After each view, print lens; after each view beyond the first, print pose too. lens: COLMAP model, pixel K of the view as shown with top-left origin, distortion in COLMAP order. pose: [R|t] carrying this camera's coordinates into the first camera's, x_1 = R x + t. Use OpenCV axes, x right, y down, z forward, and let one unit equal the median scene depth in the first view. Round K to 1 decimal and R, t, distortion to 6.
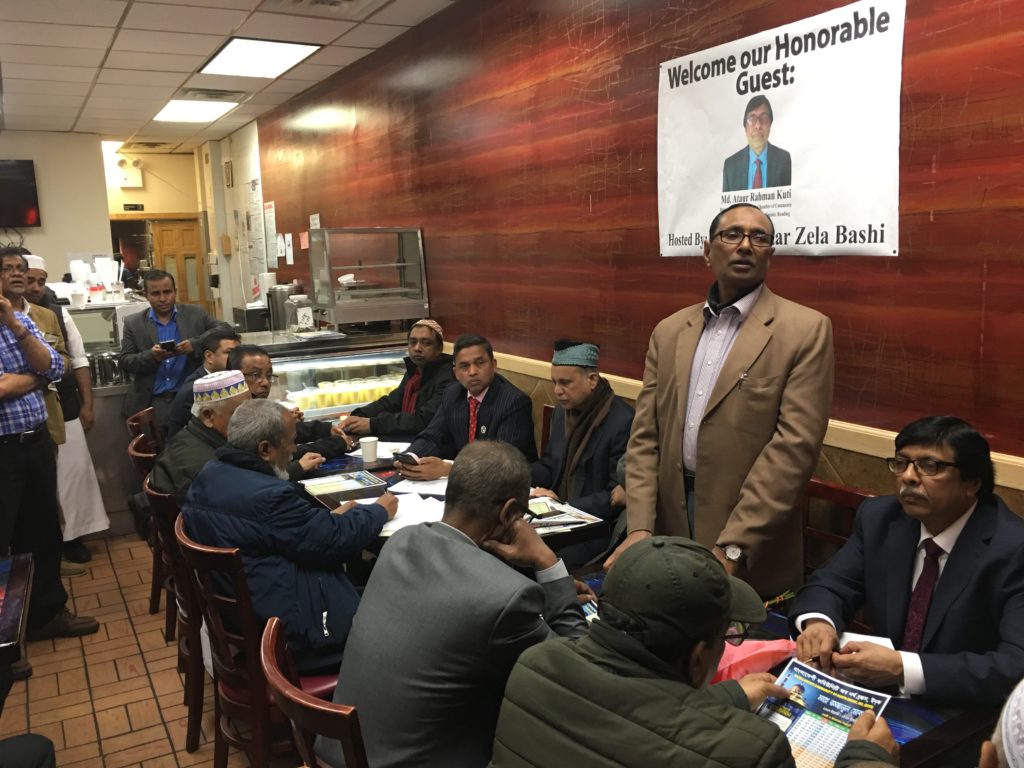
lens RADIAL K [[882.6, 0, 508.0], [0, 882.6, 359.2], [0, 0, 1]] dist [0.096235, -0.126347]
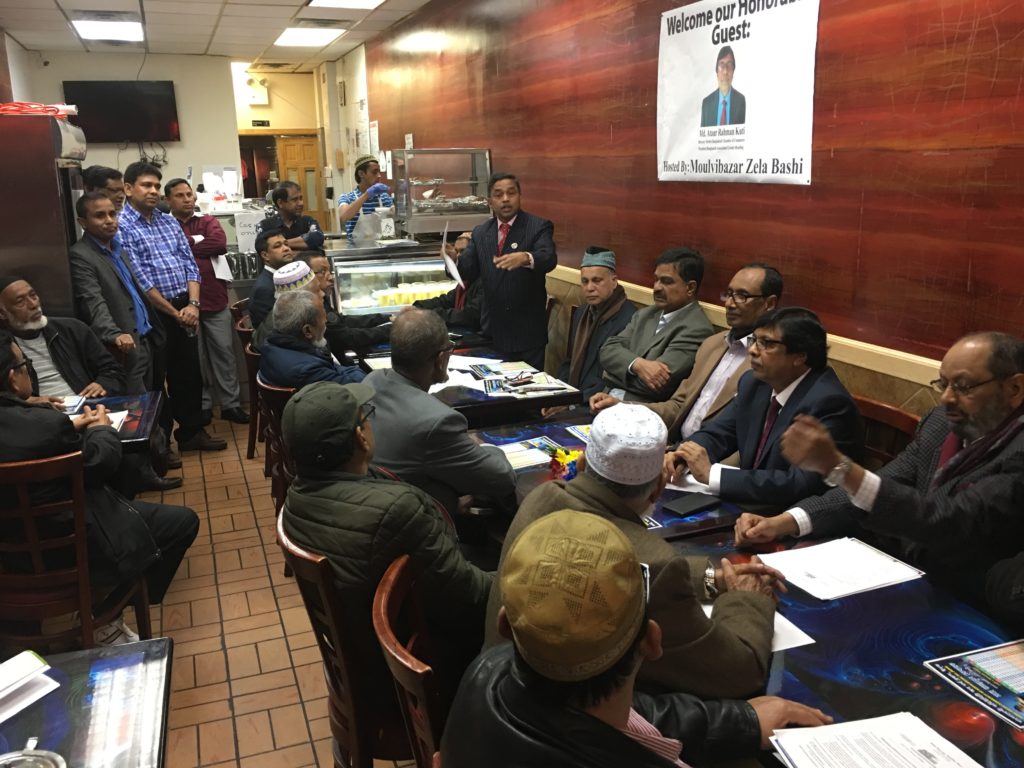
lens RADIAL K [[882.6, 0, 508.5], [0, 882.6, 359.5], [0, 0, 1]] dist [0.096235, -0.126347]
pose [[0.989953, 0.044005, -0.134375, 0.126237], [-0.031218, 0.994909, 0.095825, 0.012893], [0.137907, -0.090667, 0.986287, -0.193698]]
